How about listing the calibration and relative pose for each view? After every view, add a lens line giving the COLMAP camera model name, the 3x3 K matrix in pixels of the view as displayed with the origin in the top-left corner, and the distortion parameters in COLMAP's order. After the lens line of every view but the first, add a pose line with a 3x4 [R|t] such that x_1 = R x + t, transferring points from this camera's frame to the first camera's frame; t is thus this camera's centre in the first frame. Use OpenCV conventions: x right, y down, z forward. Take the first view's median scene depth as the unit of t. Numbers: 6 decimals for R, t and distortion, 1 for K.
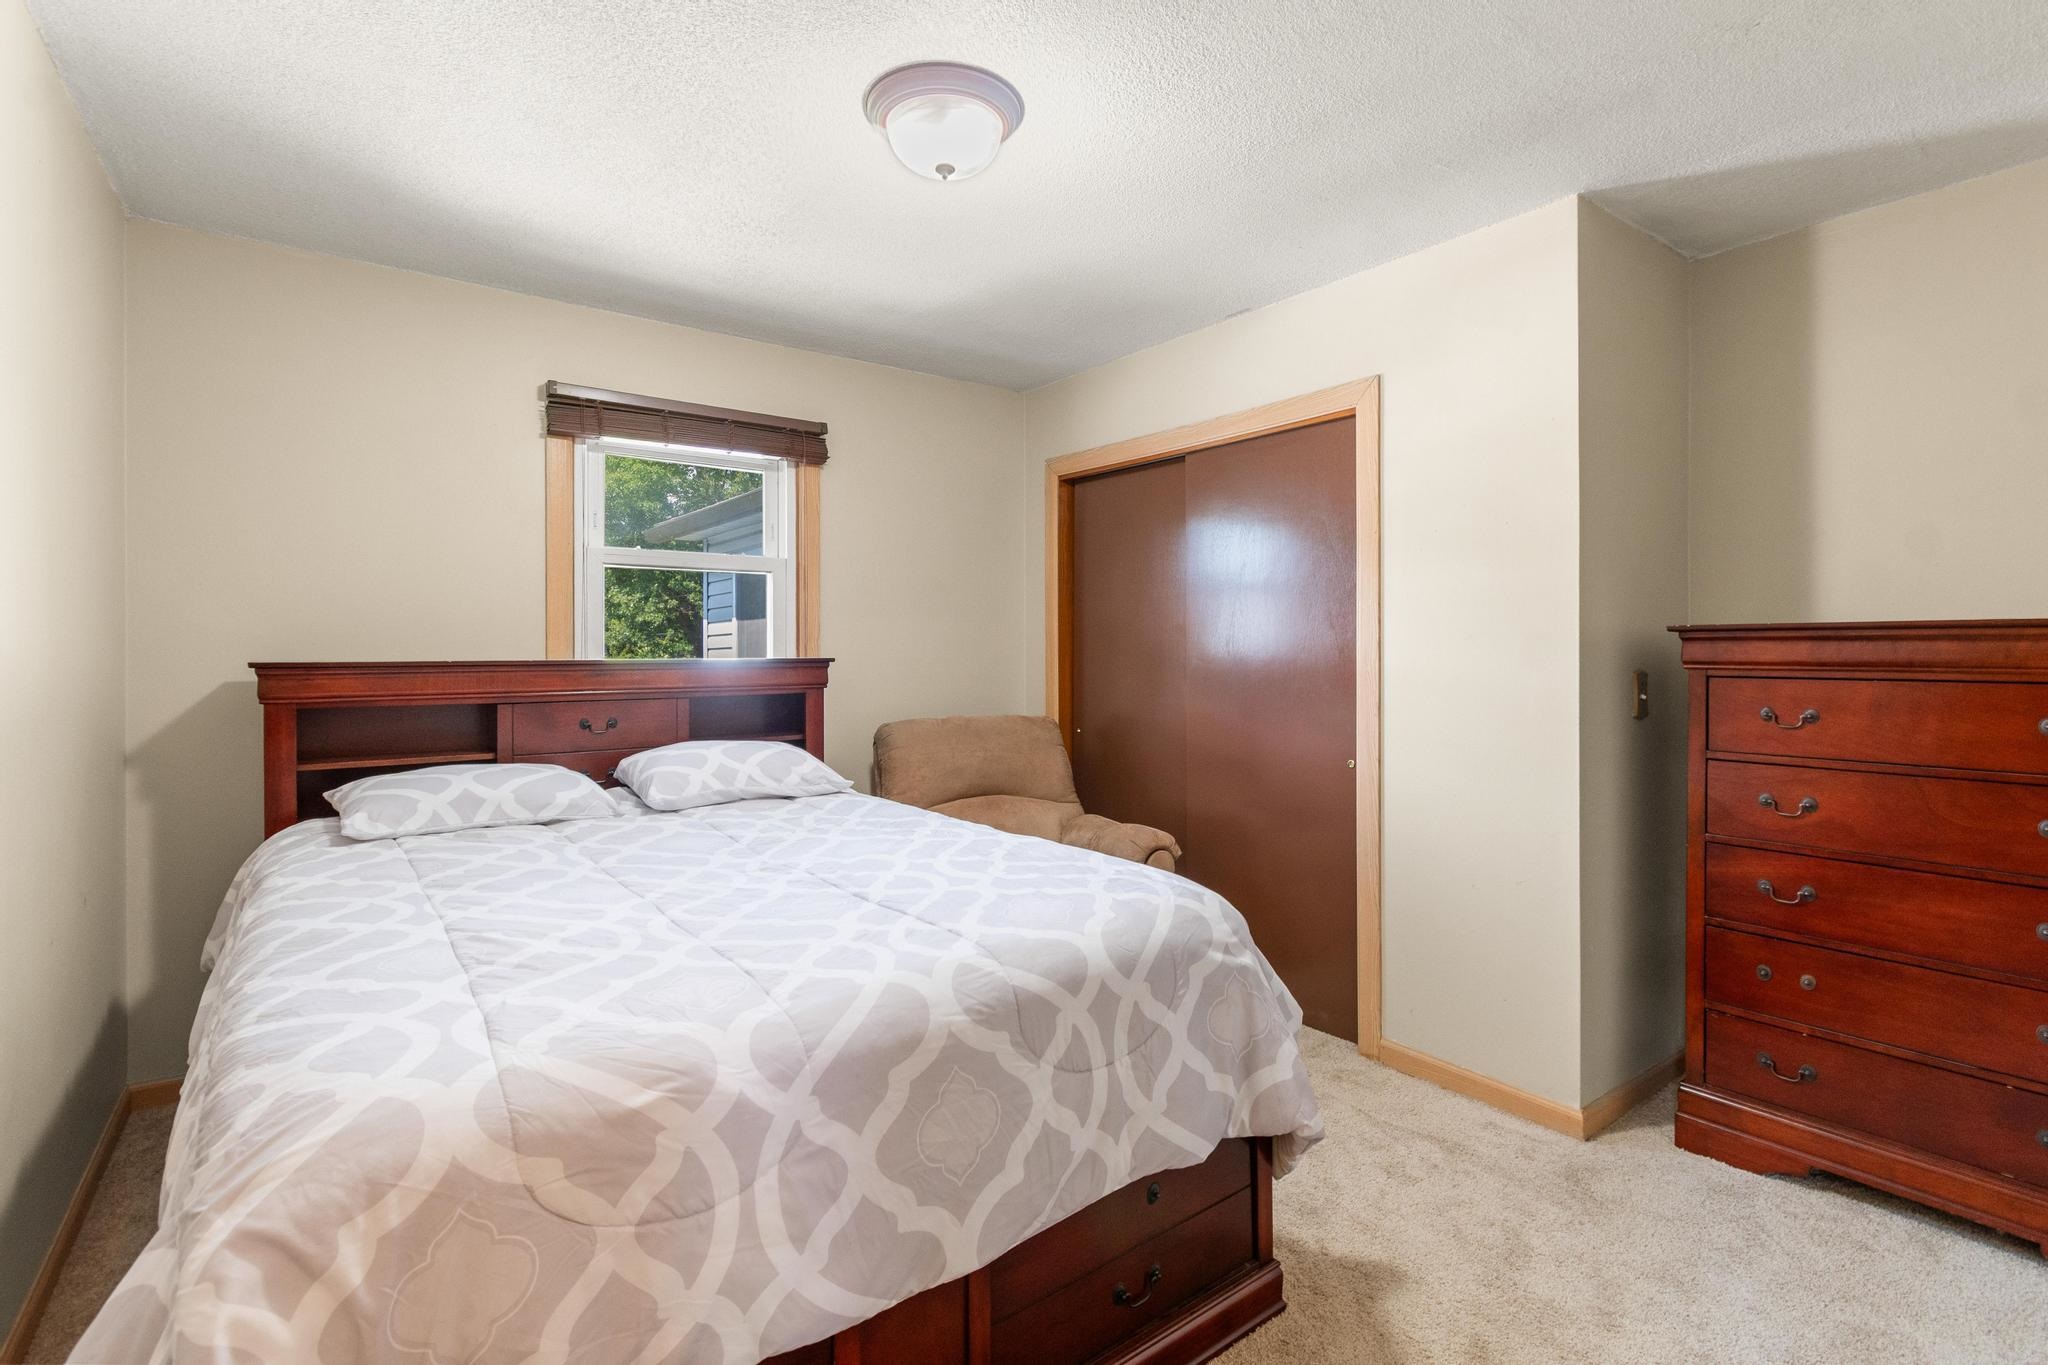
lens RADIAL K [[942.1, 0, 1034.3], [0, 942.1, 645.4], [0, 0, 1]] dist [0.001422, -0.000156]
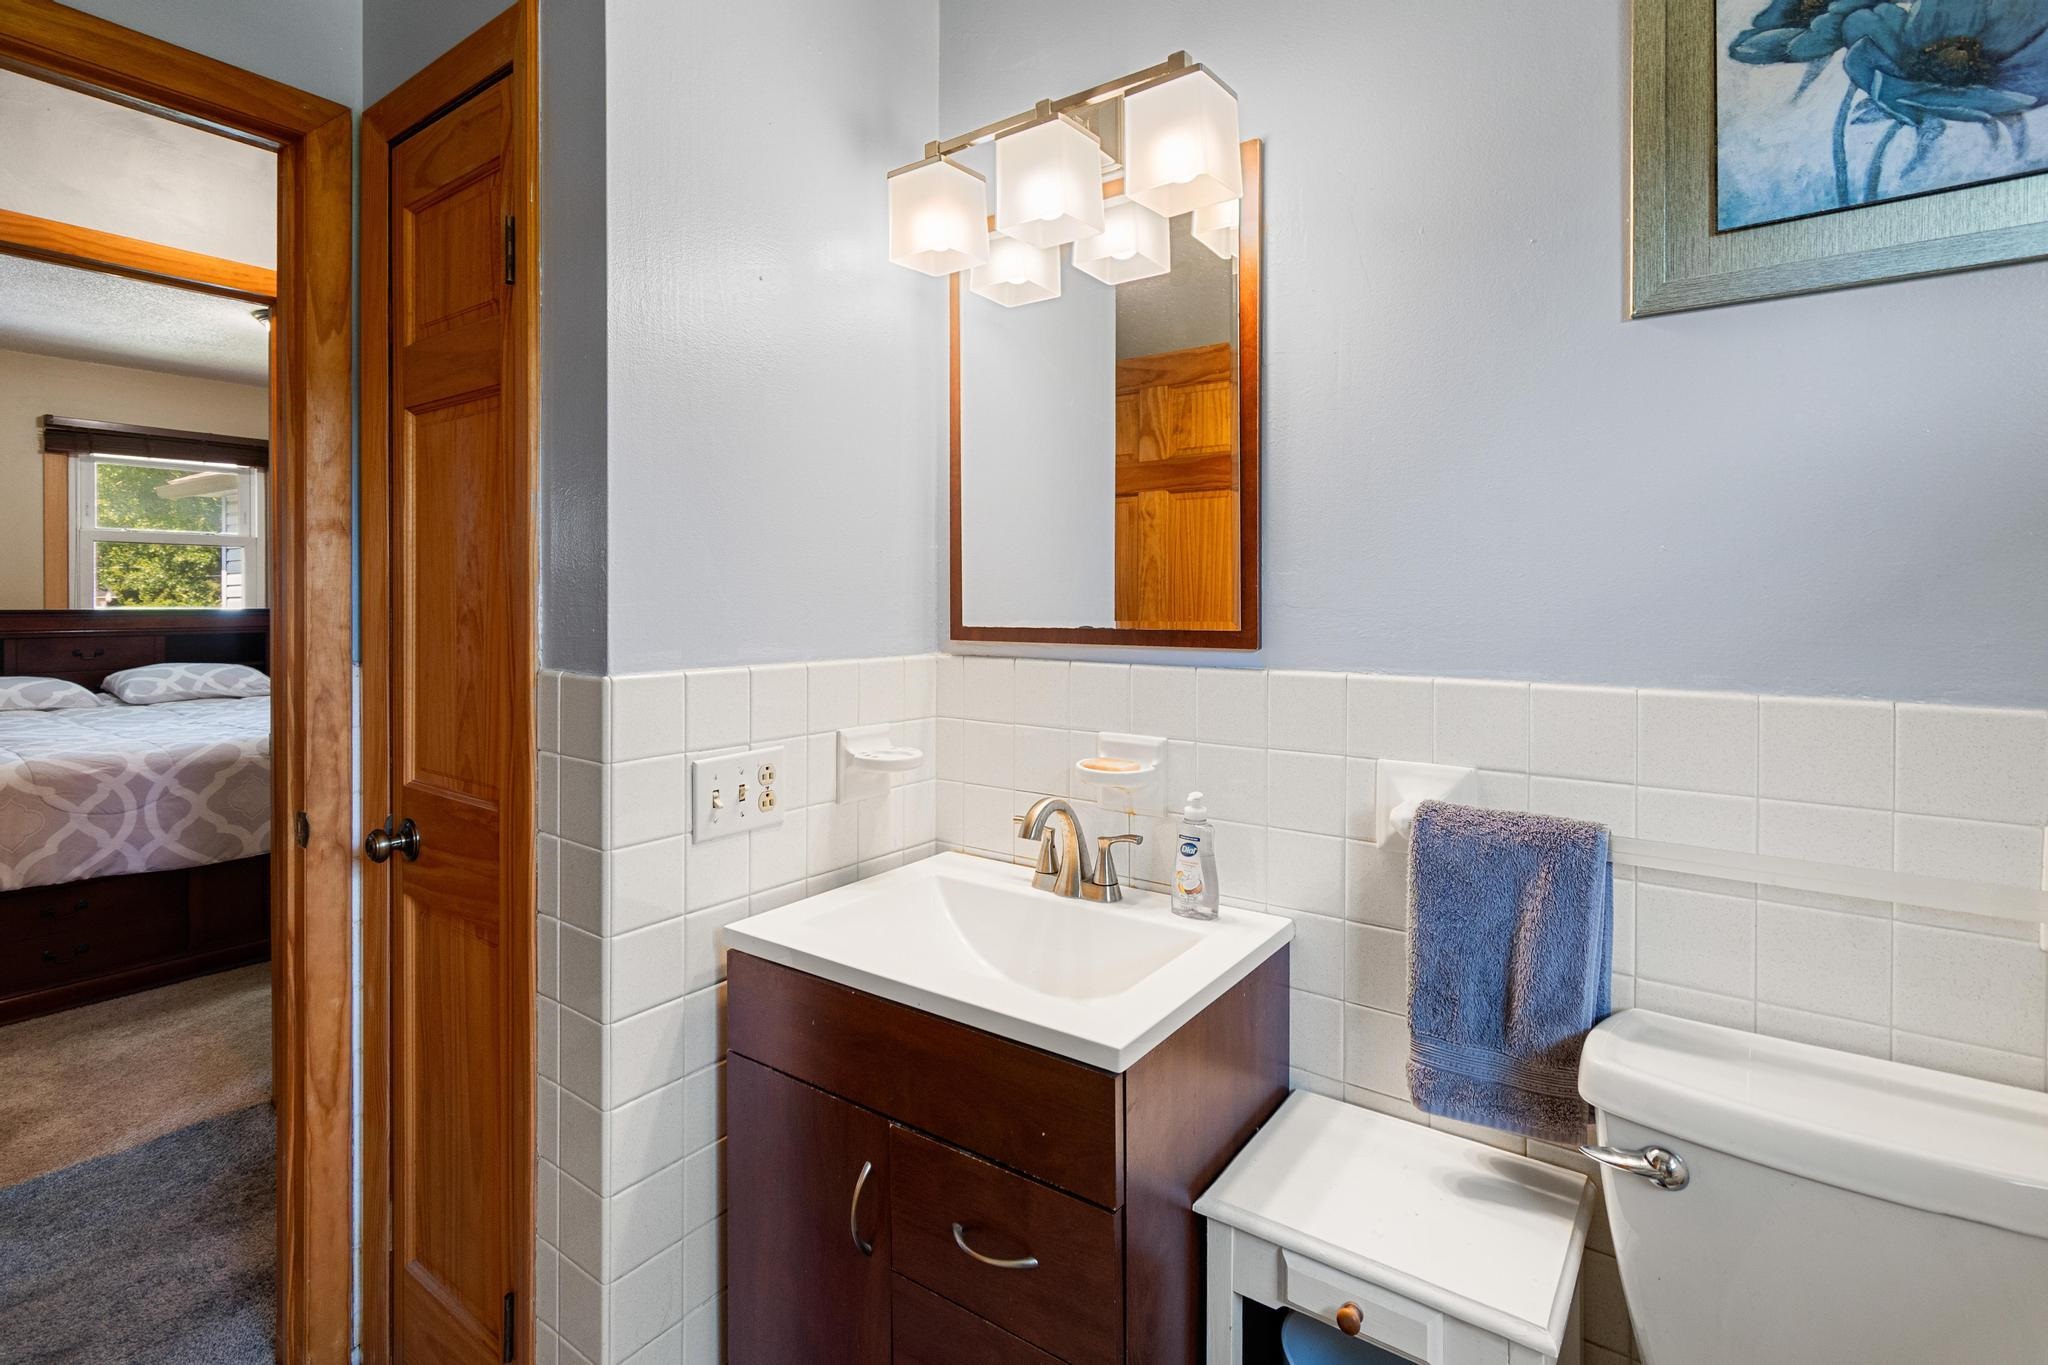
lens RADIAL K [[981.0, 0, 1015.7], [0, 981.0, 601.4], [0, 0, 1]] dist [0.000136, -0.000078]
pose [[0.953749, 0.002993, 0.300589, 0.551834], [-0.005546, 0.999955, 0.007641, -0.021022], [-0.300553, -0.008954, 0.953723, -1.080559]]
